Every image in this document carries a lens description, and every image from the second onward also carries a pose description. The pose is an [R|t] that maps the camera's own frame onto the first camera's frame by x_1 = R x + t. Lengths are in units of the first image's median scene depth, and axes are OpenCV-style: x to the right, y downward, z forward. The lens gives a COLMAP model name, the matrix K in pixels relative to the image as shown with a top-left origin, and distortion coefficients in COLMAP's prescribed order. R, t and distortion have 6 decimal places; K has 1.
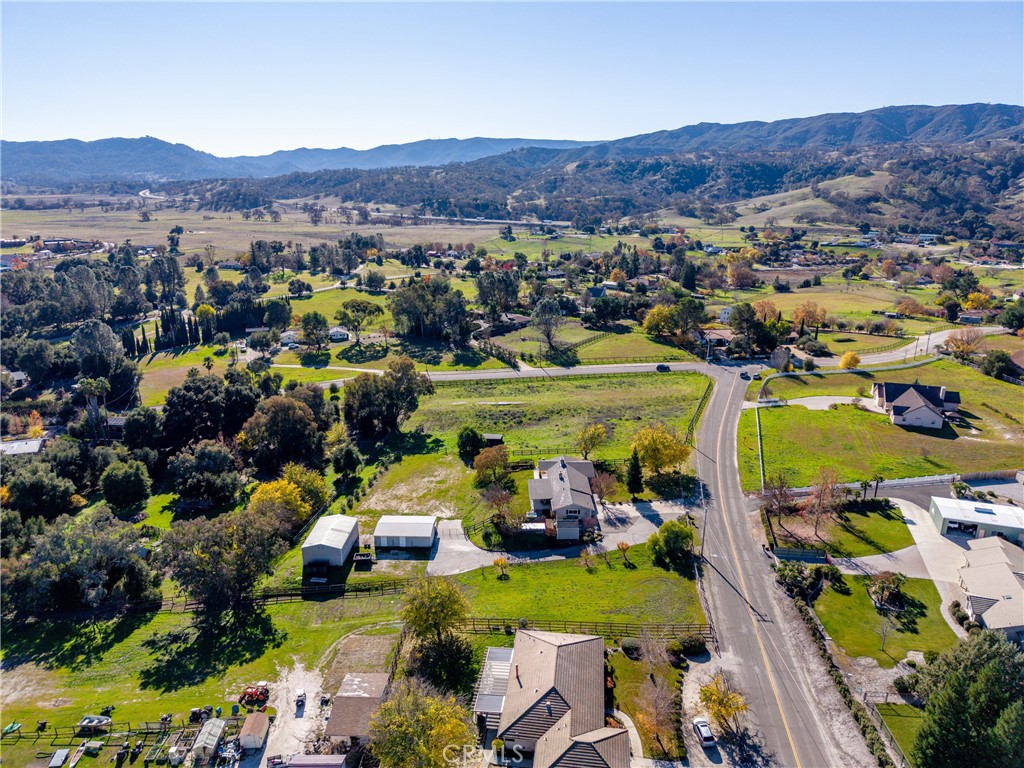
lens RADIAL K [[683.5, 0, 510.6], [0, 683.5, 384.5], [0, 0, 1]] dist [0.020338, -0.017795]
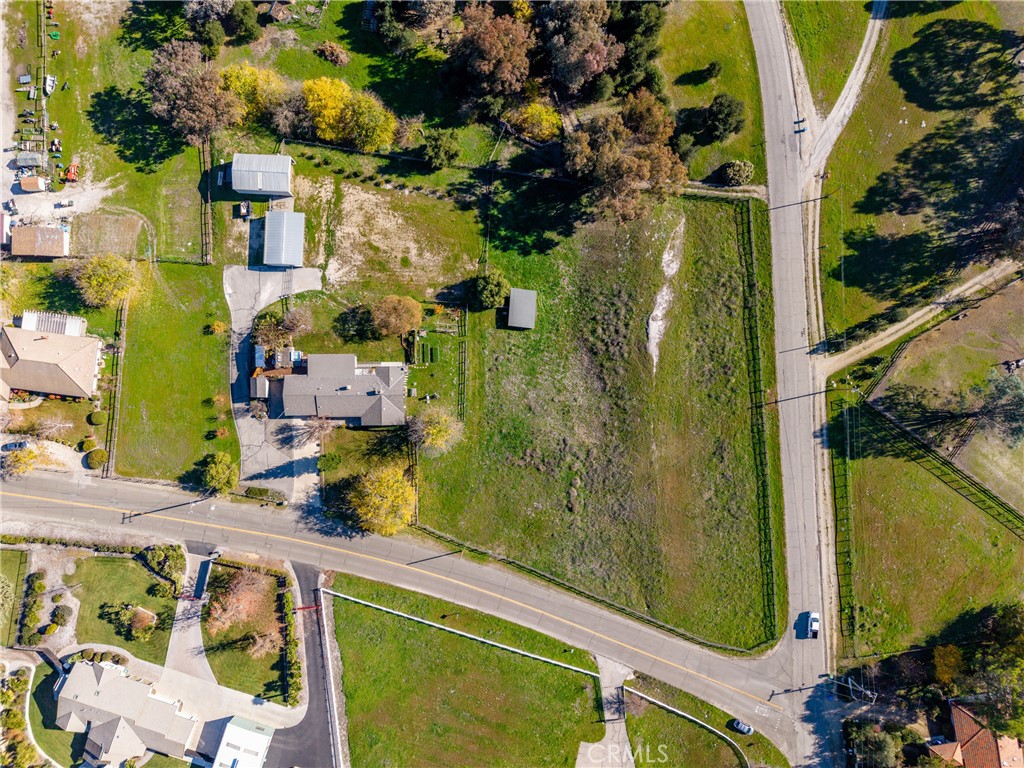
lens RADIAL K [[683.5, 0, 510.5], [0, 683.5, 373.8], [0, 0, 1]] dist [0.020338, -0.017795]
pose [[-0.003902, 0.999990, -0.002184, 0.014723], [-0.302391, 0.000902, 0.953183, -0.225884], [0.953176, 0.004380, 0.302385, 0.247110]]
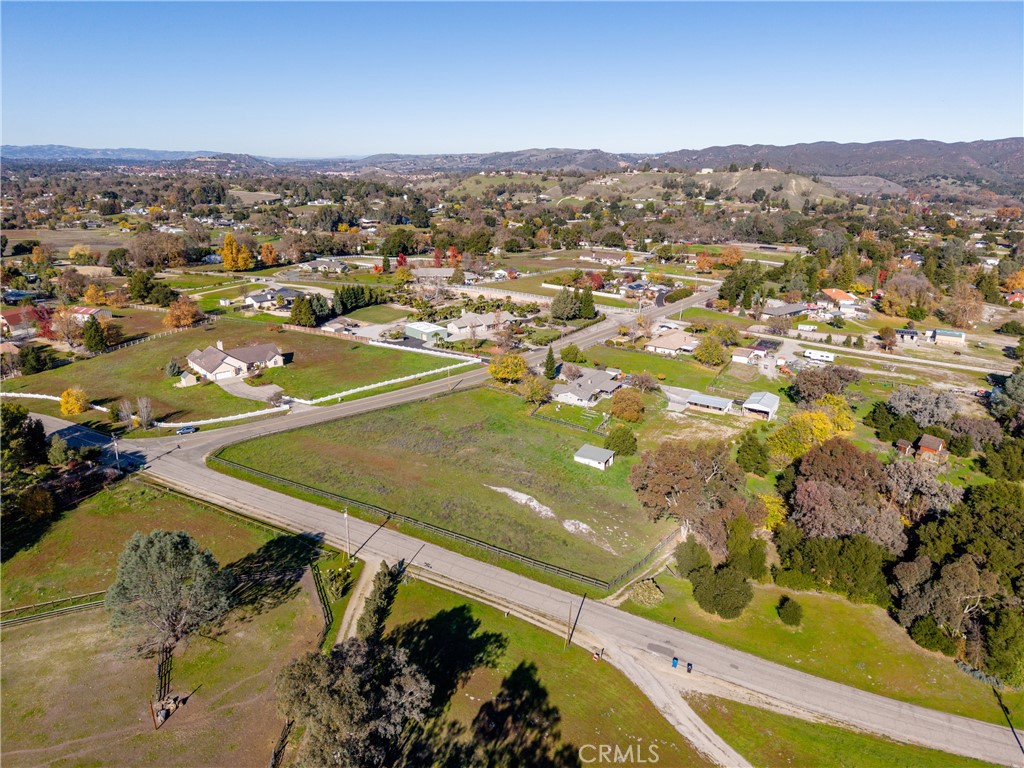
lens RADIAL K [[683.5, 0, 513.6], [0, 683.5, 376.2], [0, 0, 1]] dist [0.020338, -0.017795]
pose [[-0.864002, -0.164810, 0.475750, -0.117406], [0.133608, 0.835981, 0.532245, -0.167150], [-0.485437, 0.523425, -0.700269, 0.540597]]
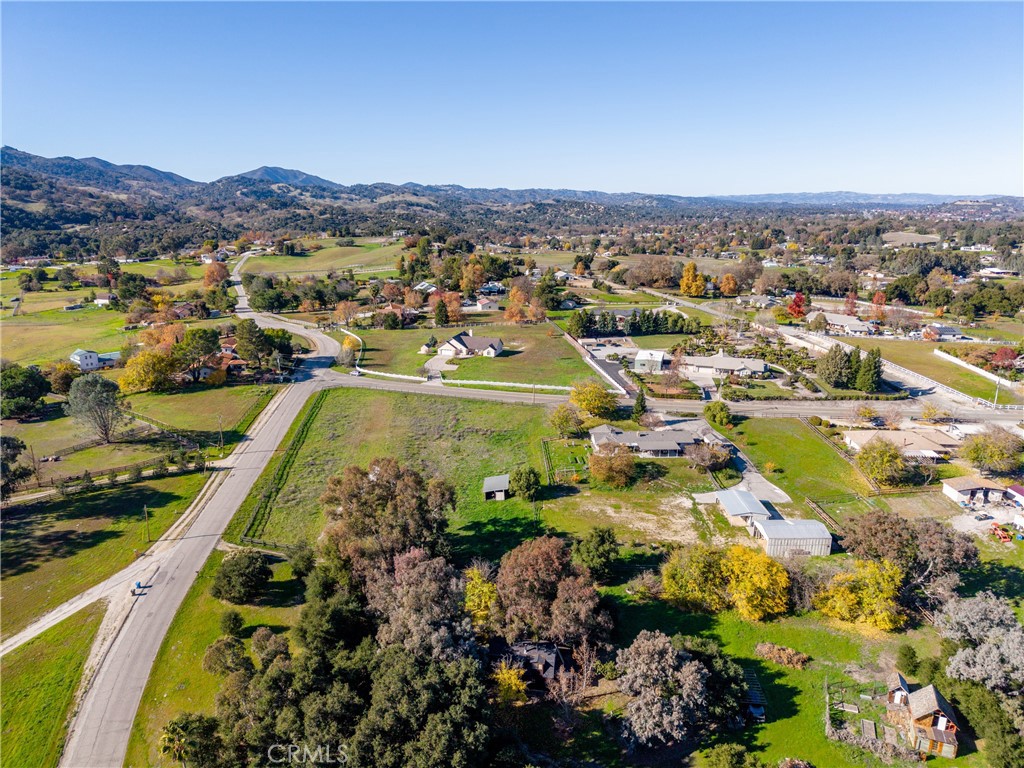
lens RADIAL K [[683.5, 0, 509.9], [0, 683.5, 389.9], [0, 0, 1]] dist [0.020338, -0.017795]
pose [[-0.044836, -0.273405, 0.960854, -0.268955], [0.289056, 0.917128, 0.274451, -0.084371], [-0.956262, 0.290046, 0.037909, 0.304567]]
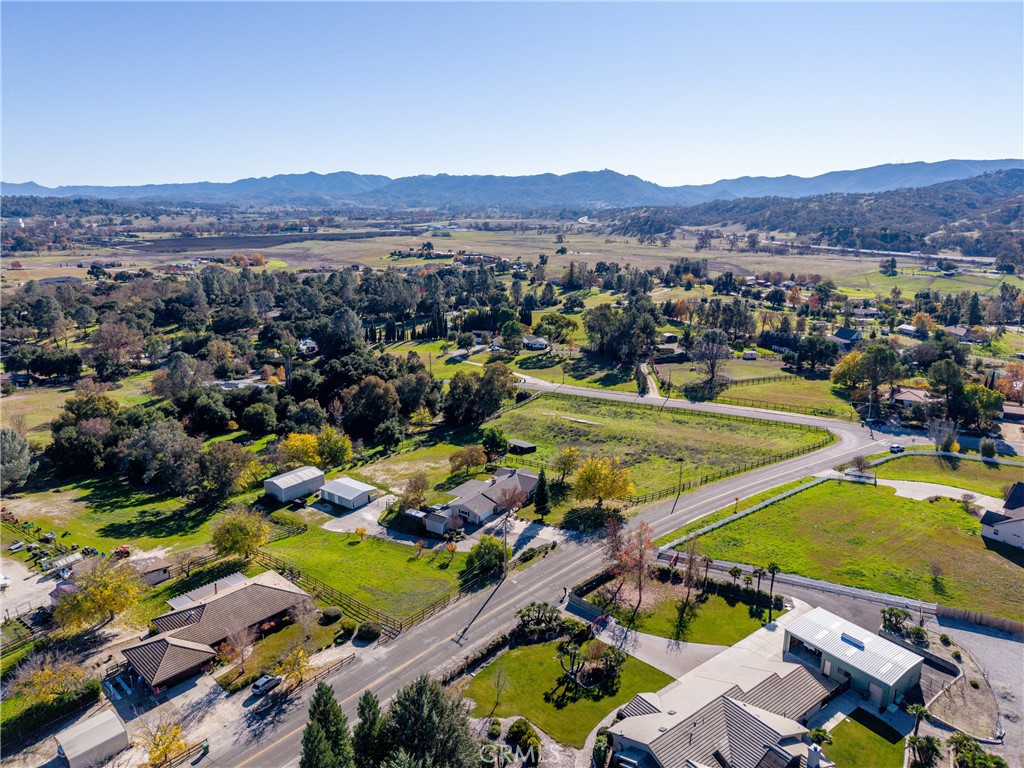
lens RADIAL K [[683.5, 0, 510.3], [0, 683.5, 378.6], [0, 0, 1]] dist [0.020338, -0.017795]
pose [[0.821065, 0.142737, -0.552701, 0.171918], [-0.168065, 0.985764, 0.004908, -0.008140], [0.545533, 0.088860, 0.833365, 0.036024]]
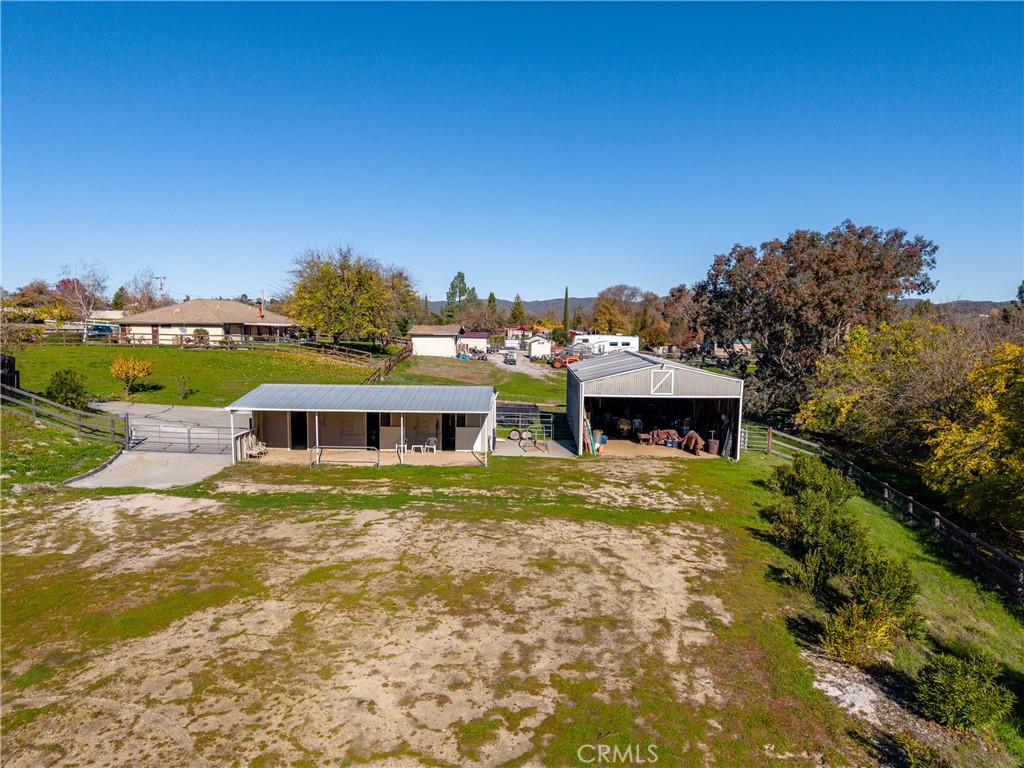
lens RADIAL K [[683.5, 0, 515.0], [0, 683.5, 385.2], [0, 0, 1]] dist [0.020338, -0.017795]
pose [[-0.999379, -0.023467, -0.026301, -0.047400], [-0.031585, 0.927448, 0.372616, 0.026289], [0.015649, 0.373215, -0.927613, 0.298259]]
